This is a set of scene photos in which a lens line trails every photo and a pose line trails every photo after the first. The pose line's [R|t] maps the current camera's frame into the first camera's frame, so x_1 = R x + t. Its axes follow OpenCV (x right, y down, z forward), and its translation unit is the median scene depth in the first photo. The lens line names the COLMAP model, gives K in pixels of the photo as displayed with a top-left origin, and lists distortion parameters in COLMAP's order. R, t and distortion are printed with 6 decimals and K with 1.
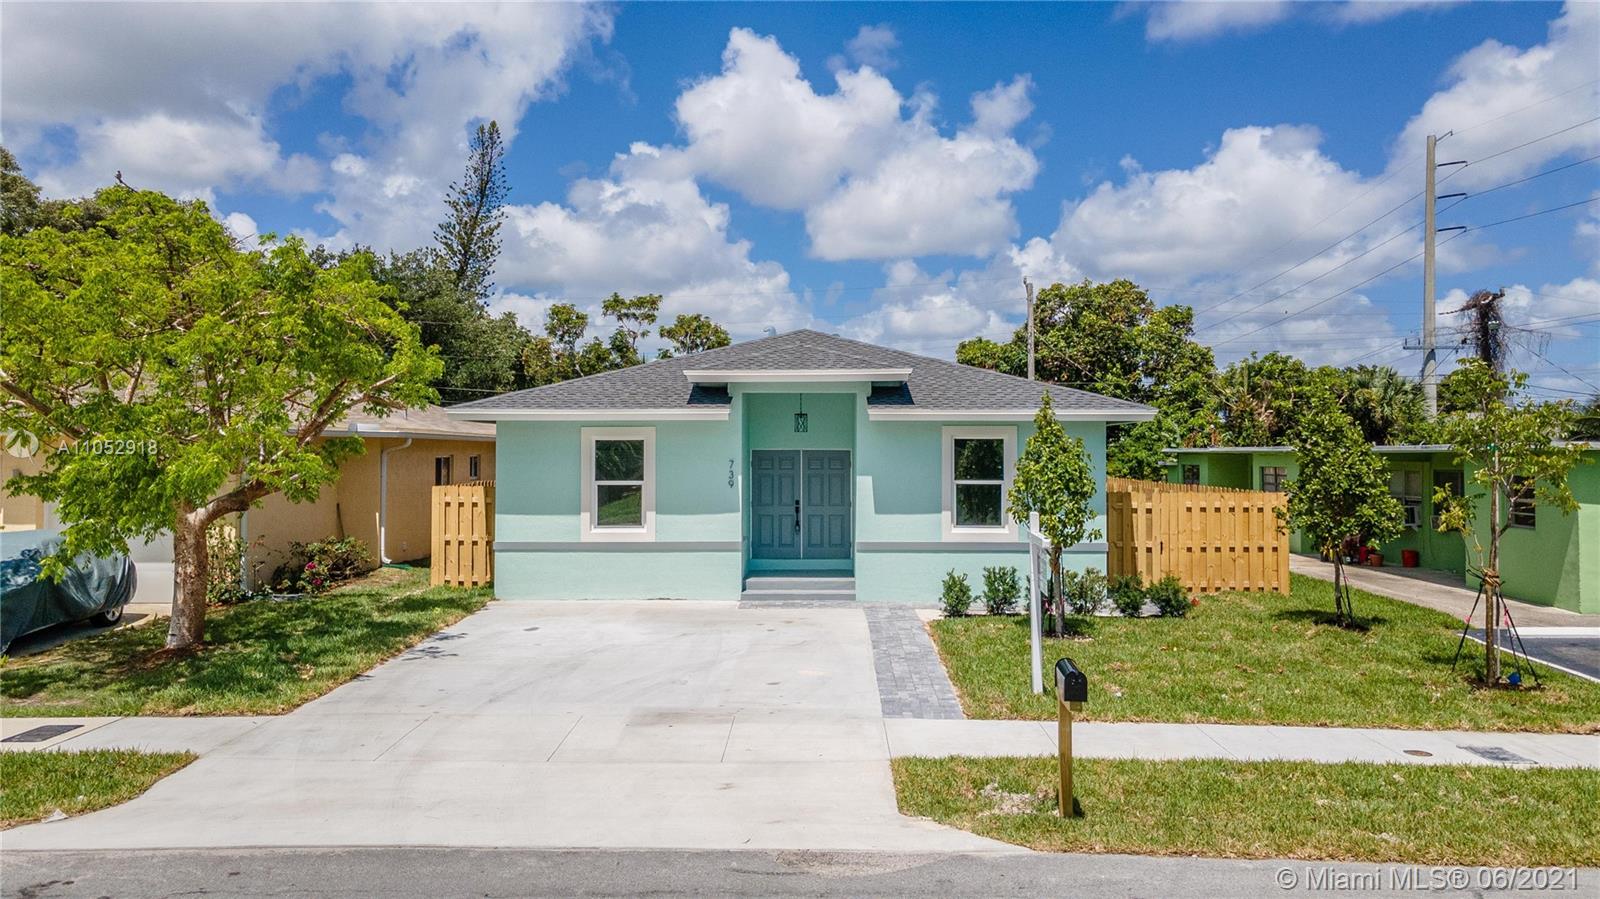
lens RADIAL K [[1147.4, 0, 799.0], [0, 1147.4, 441.6], [0, 0, 1]] dist [0.024394, 0.013487]
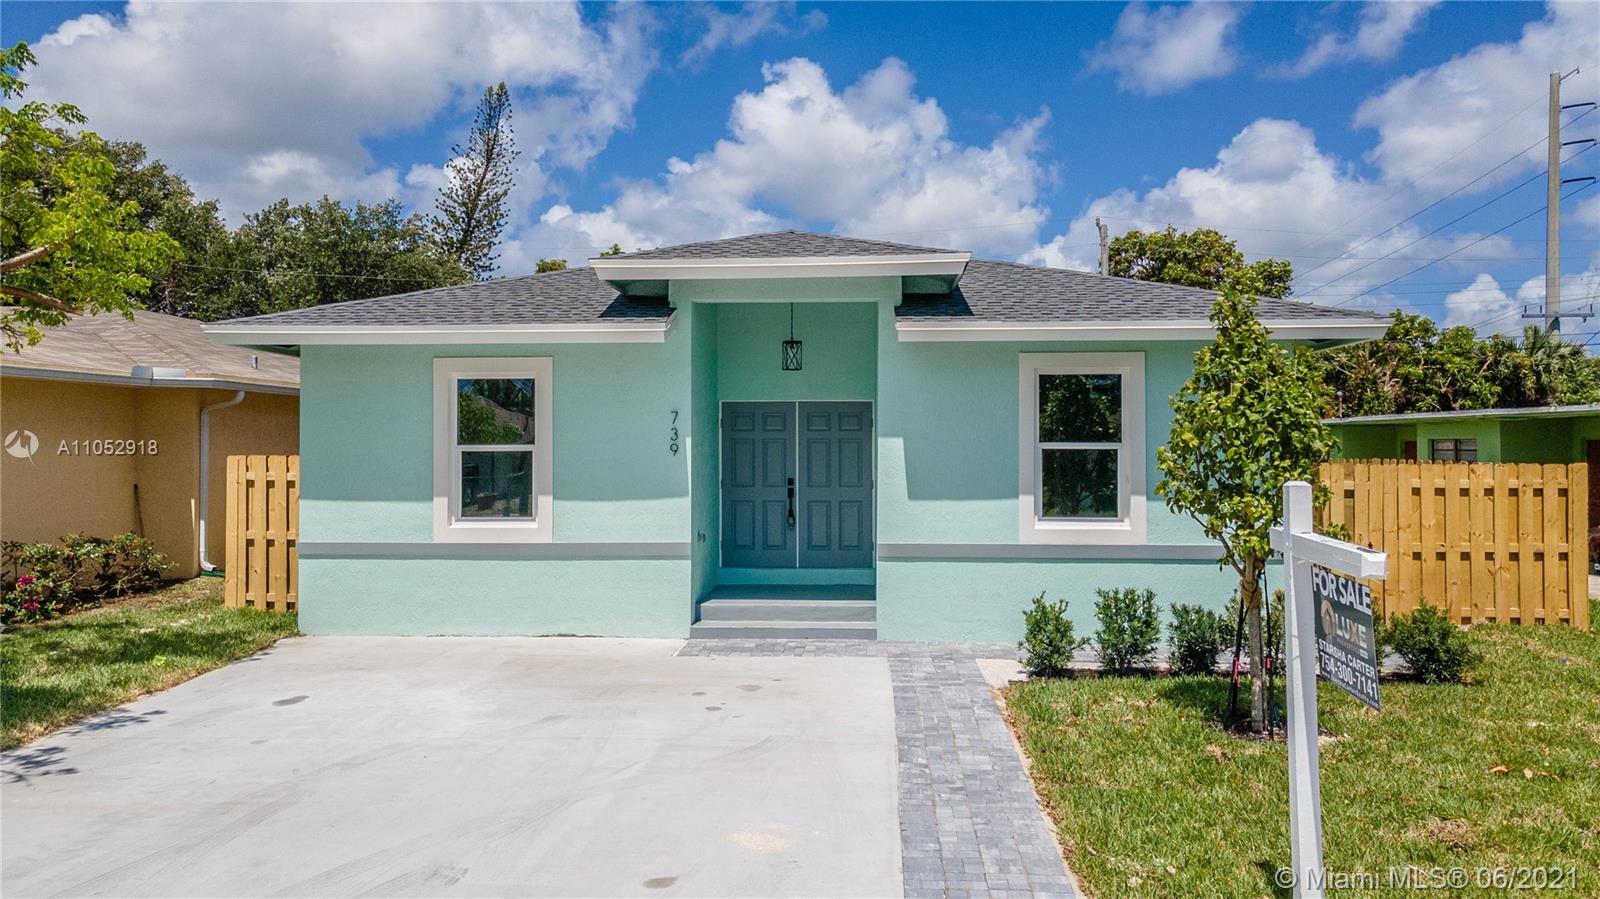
lens RADIAL K [[1147.4, 0, 793.5], [0, 1147.4, 449.9], [0, 0, 1]] dist [0.024394, 0.013487]
pose [[0.999088, -0.001904, -0.042656, 0.031244], [0.002482, 0.999906, 0.013504, 0.028967], [0.042627, -0.013597, 0.998999, 0.386499]]
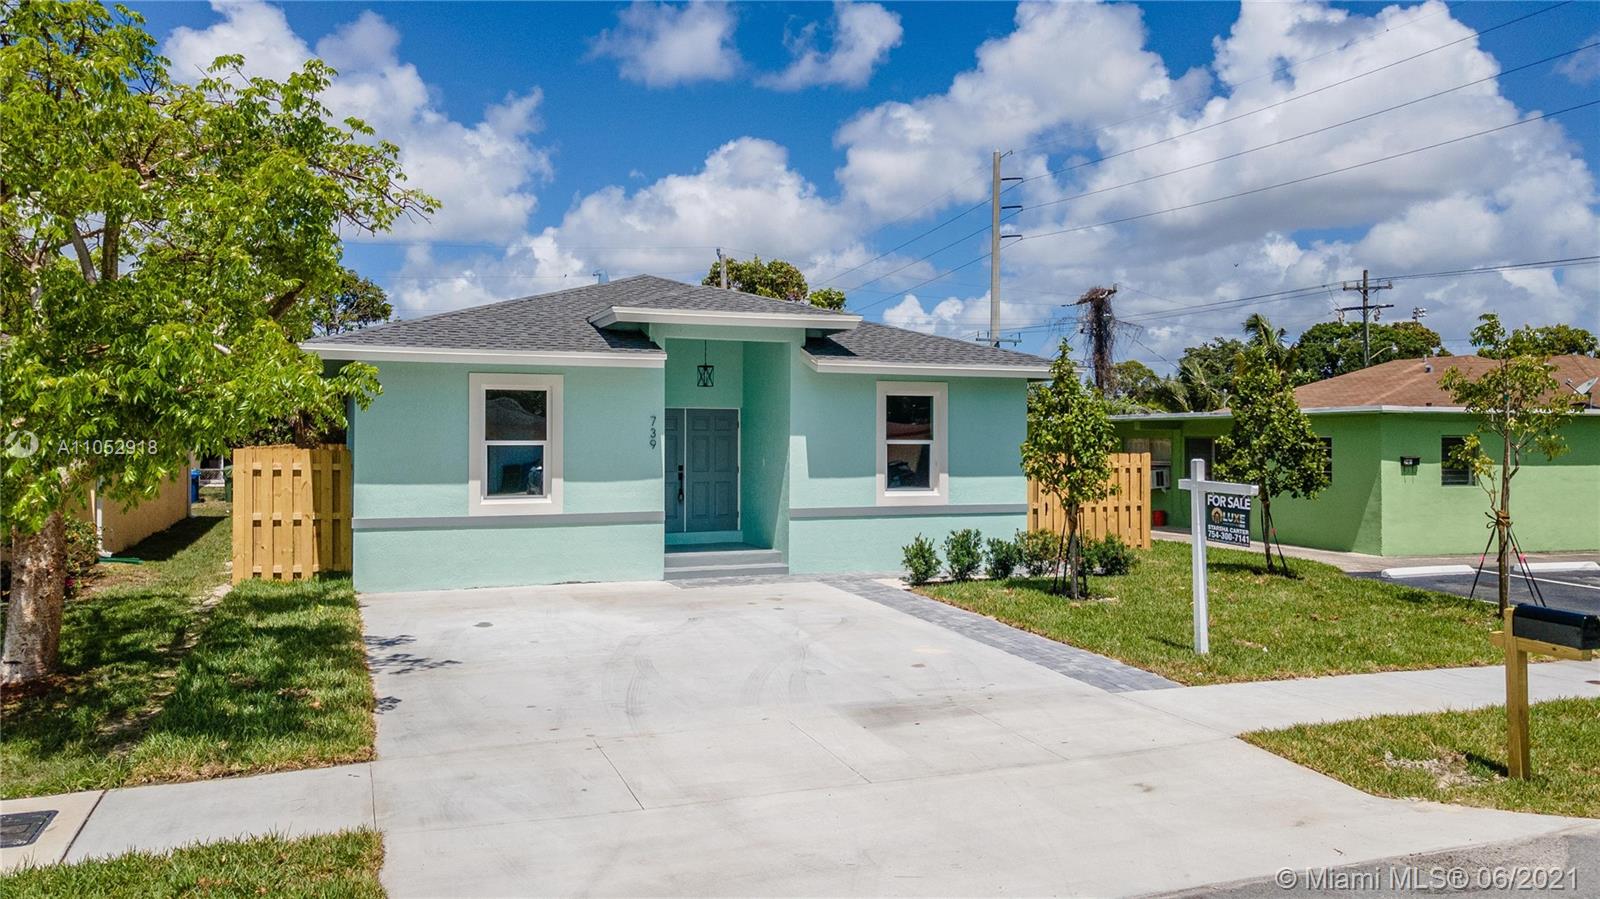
lens RADIAL K [[1147.4, 0, 798.2], [0, 1147.4, 454.5], [0, 0, 1]] dist [0.024394, 0.013487]
pose [[0.924536, -0.003968, 0.381074, -0.283176], [-0.005569, 0.999698, 0.023921, 0.023573], [-0.381054, -0.024238, 0.924235, 0.169568]]
